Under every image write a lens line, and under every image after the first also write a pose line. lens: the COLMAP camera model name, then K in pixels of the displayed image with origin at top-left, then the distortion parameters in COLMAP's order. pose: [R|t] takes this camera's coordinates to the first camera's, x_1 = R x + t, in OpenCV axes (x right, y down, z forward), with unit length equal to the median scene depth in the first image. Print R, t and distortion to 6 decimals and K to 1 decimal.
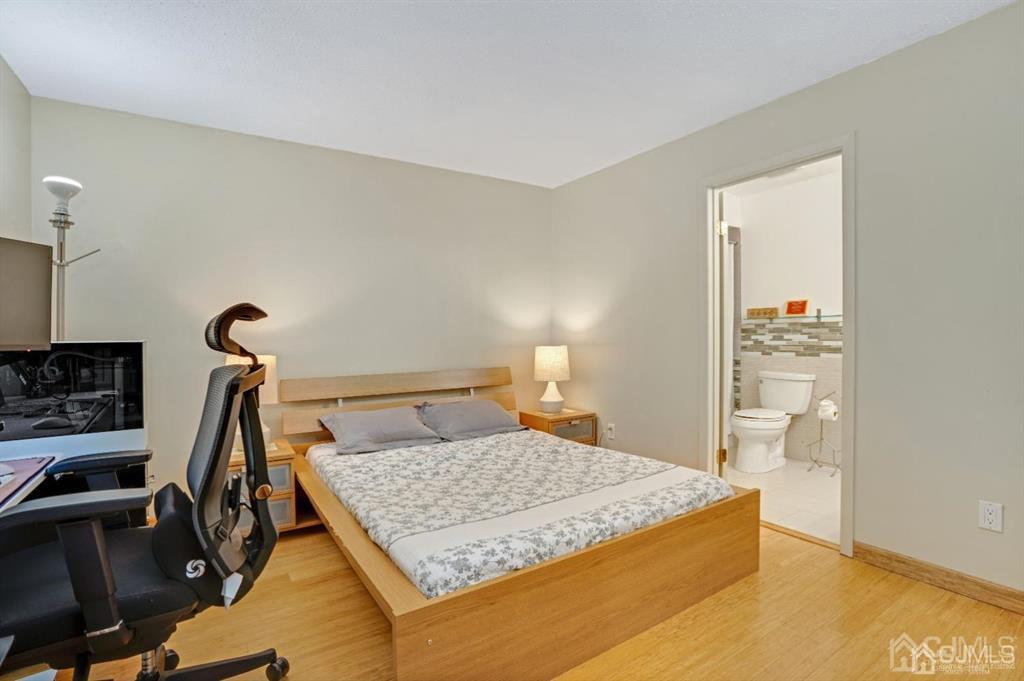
lens RADIAL K [[469.1, 0, 512.0], [0, 469.1, 340.5], [0, 0, 1]] dist [-0.046973, 0.000067]
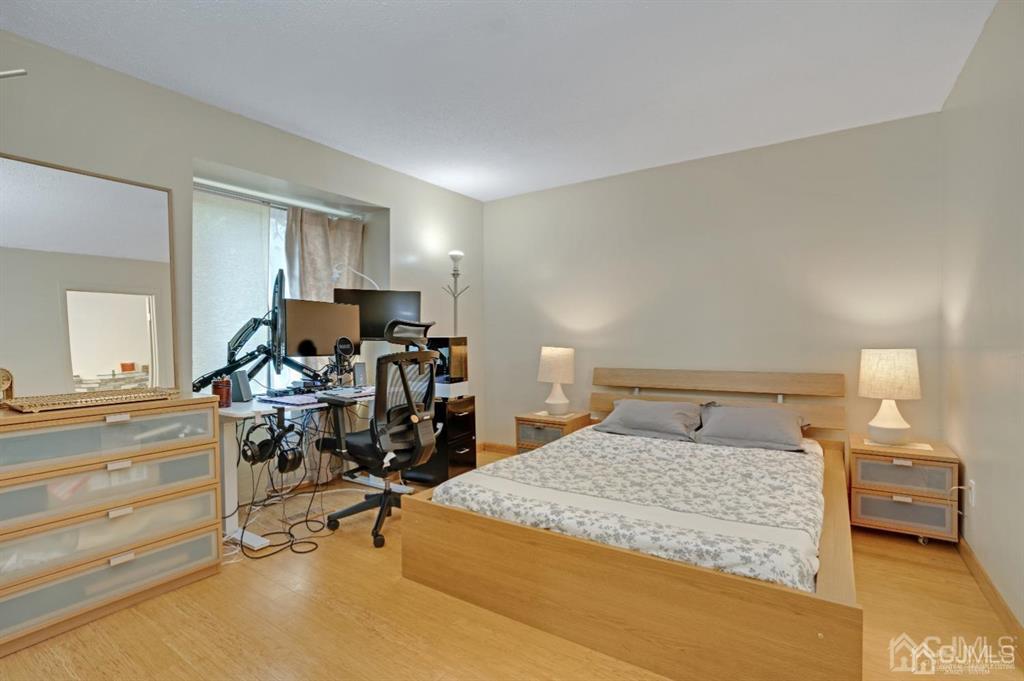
lens RADIAL K [[474.5, 0, 515.9], [0, 474.5, 338.8], [0, 0, 1]] dist [-0.055139, 0.024366]
pose [[0.406926, 0.014899, -0.913340, 0.858118], [-0.005792, 0.999889, 0.013730, -0.017209], [0.913443, -0.000297, 0.406967, 0.365327]]
